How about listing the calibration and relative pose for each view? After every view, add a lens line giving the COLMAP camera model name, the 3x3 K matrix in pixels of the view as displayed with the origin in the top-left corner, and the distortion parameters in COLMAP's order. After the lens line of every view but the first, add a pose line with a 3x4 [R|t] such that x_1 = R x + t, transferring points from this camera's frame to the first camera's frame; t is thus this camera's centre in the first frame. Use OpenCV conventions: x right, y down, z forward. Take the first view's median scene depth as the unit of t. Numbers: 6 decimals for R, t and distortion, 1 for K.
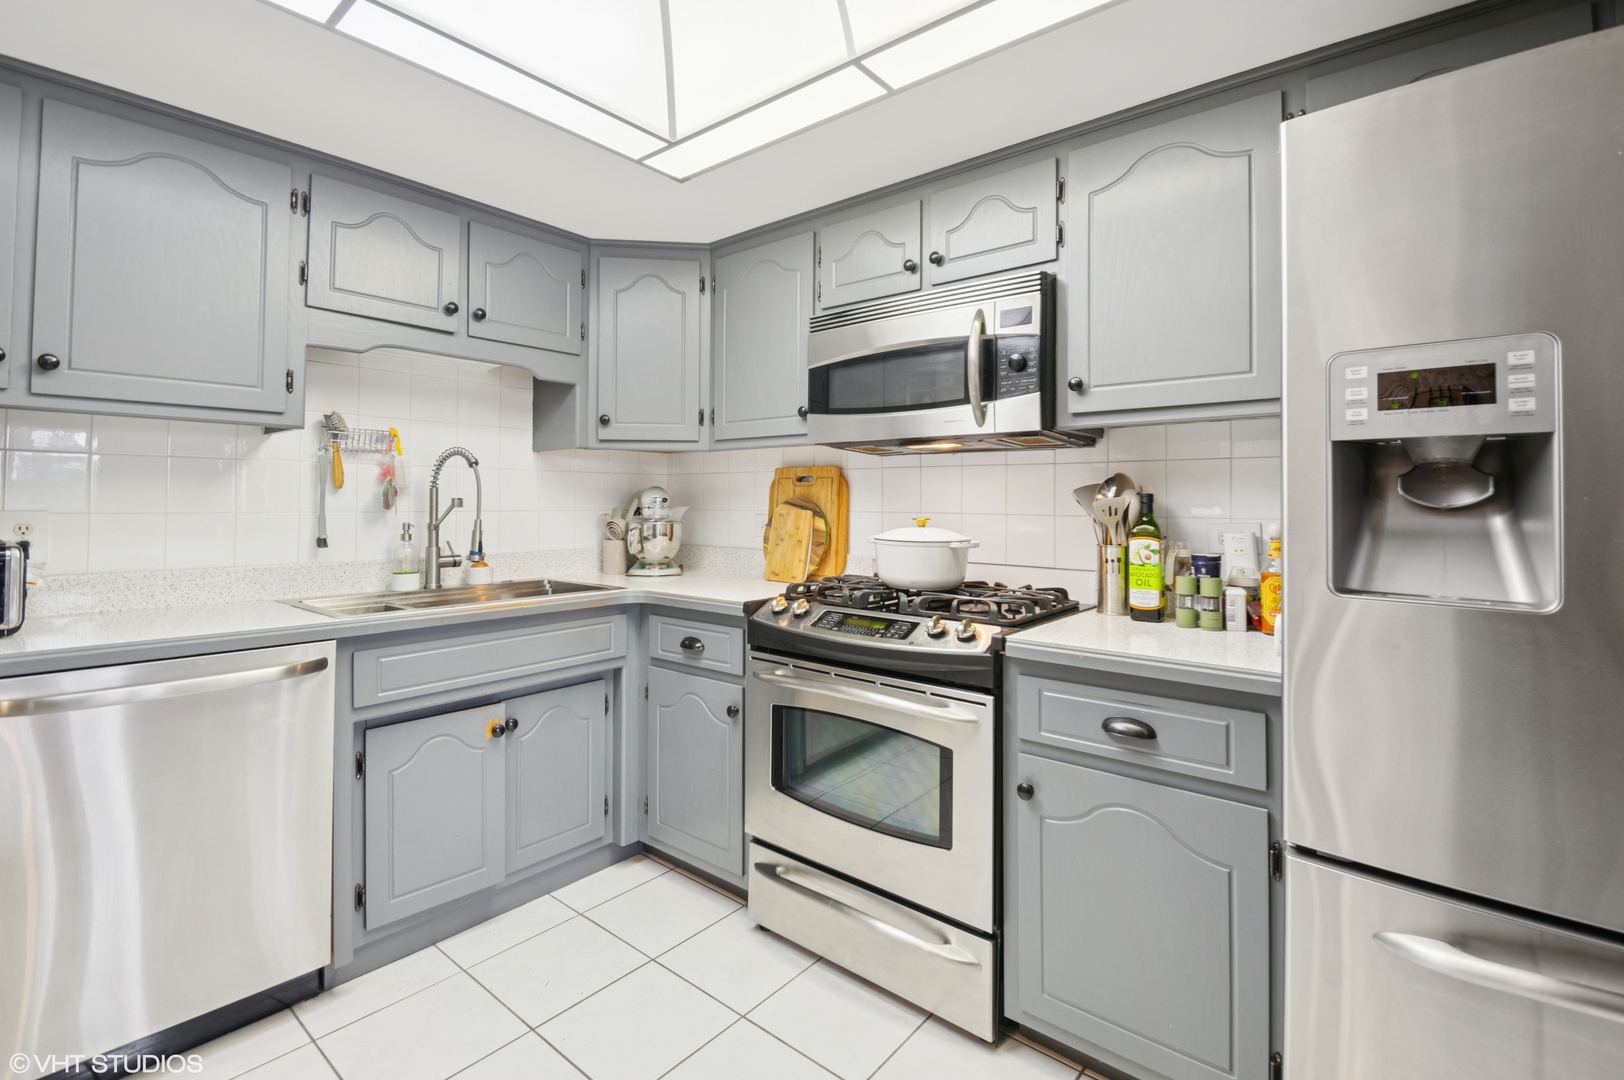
lens RADIAL K [[740.9, 0, 832.9], [0, 740.9, 491.2], [0, 0, 1]] dist [0.001265, -0.004417]
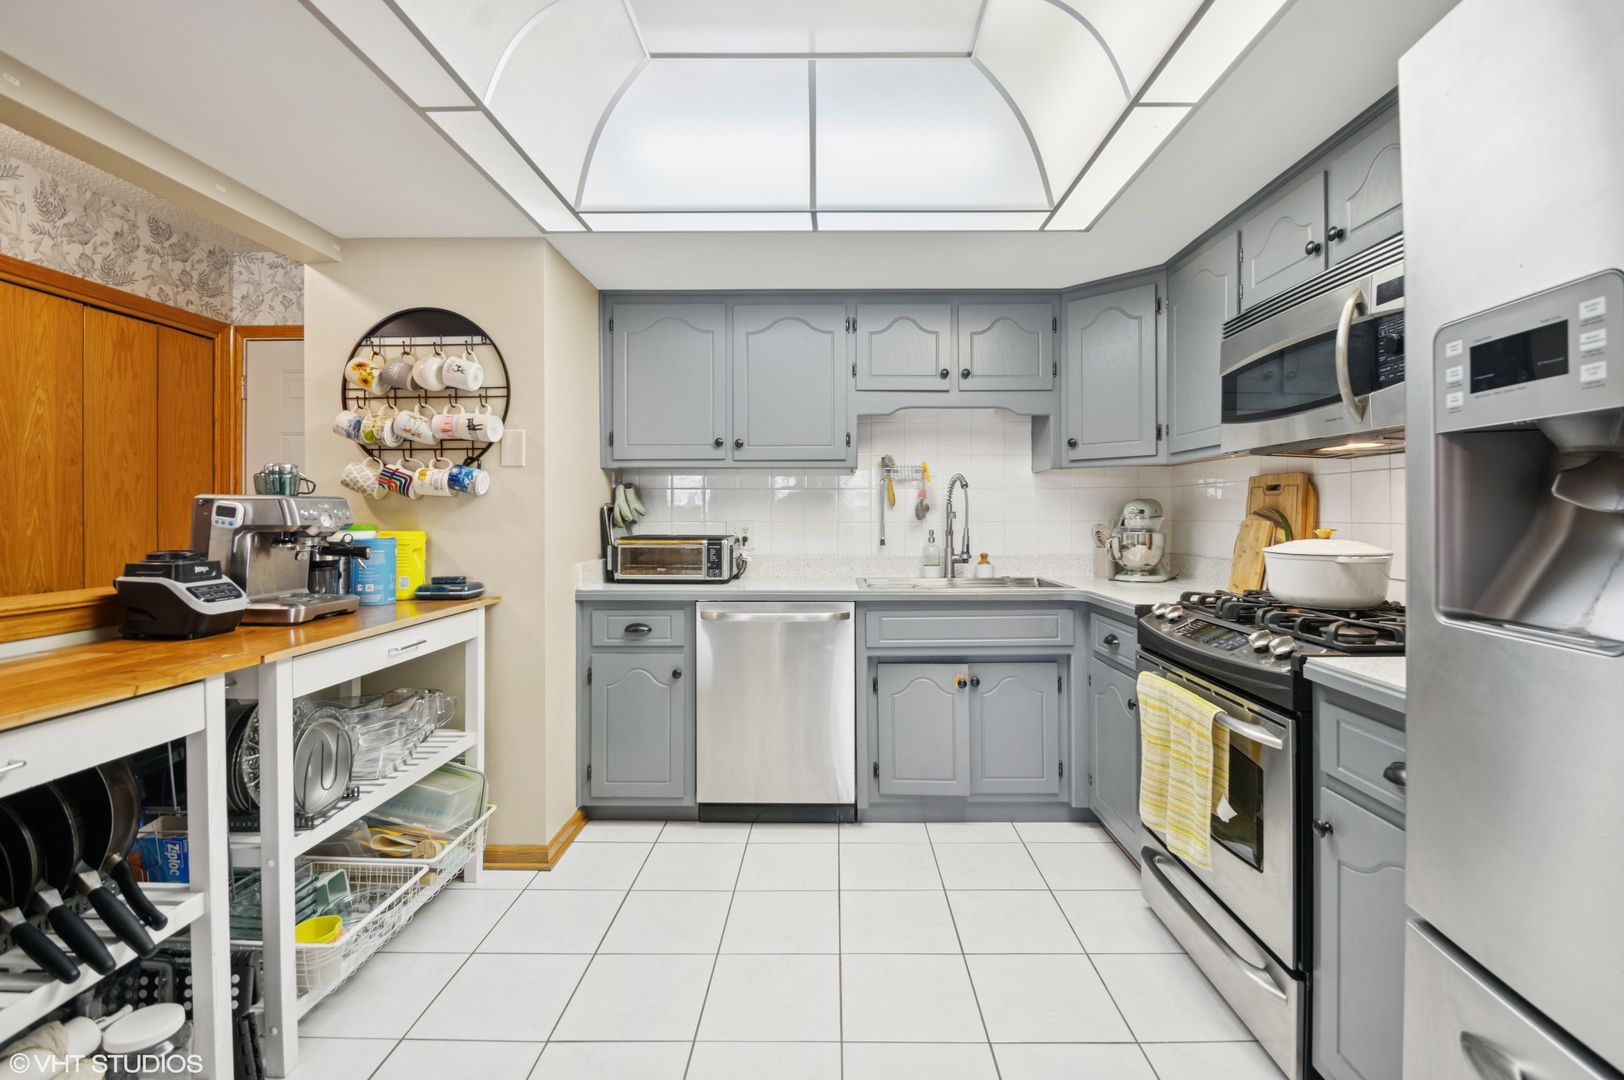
lens RADIAL K [[740.9, 0, 841.6], [0, 740.9, 518.1], [0, 0, 1]] dist [0.001265, -0.004417]
pose [[0.629764, -0.003298, -0.776780, 0.419608], [0.019072, 0.999755, 0.011218, 0.001678], [0.776553, -0.021879, 0.629672, -0.015113]]
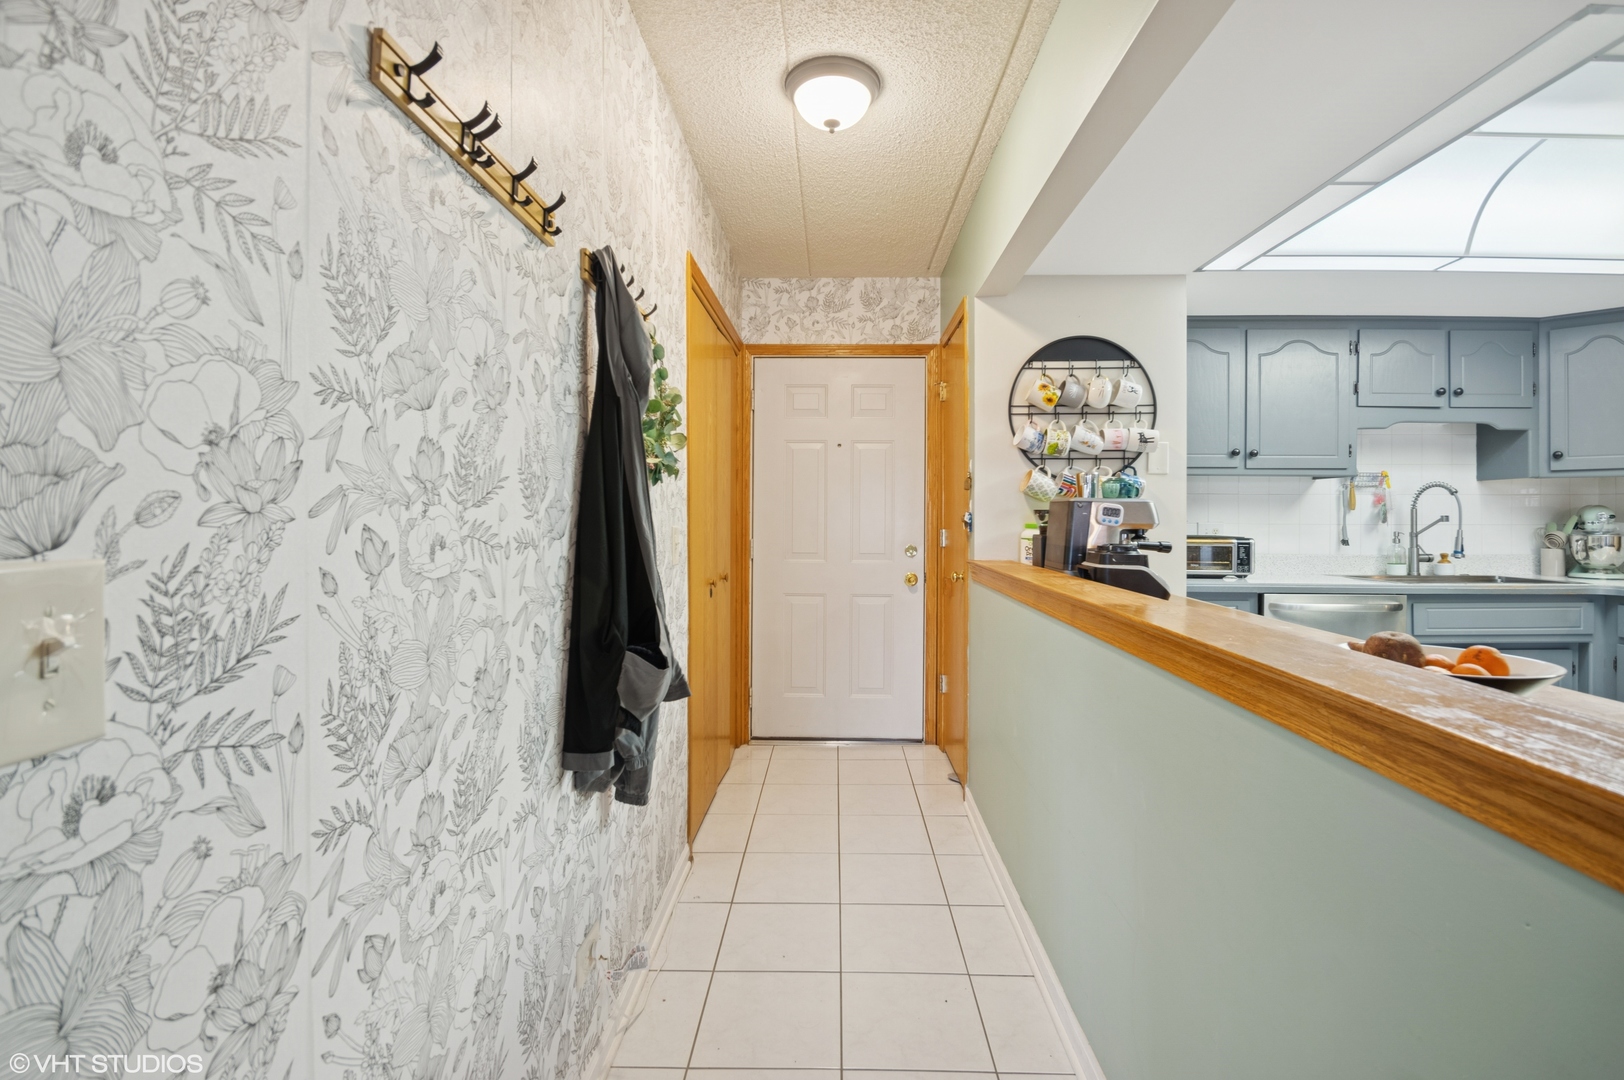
lens RADIAL K [[740.9, 0, 825.5], [0, 740.9, 516.3], [0, 0, 1]] dist [0.001265, -0.004417]
pose [[0.622958, -0.003206, -0.782249, -0.108420], [0.012503, 0.999905, 0.005859, -0.014018], [0.782156, -0.013430, 0.622938, -0.939158]]
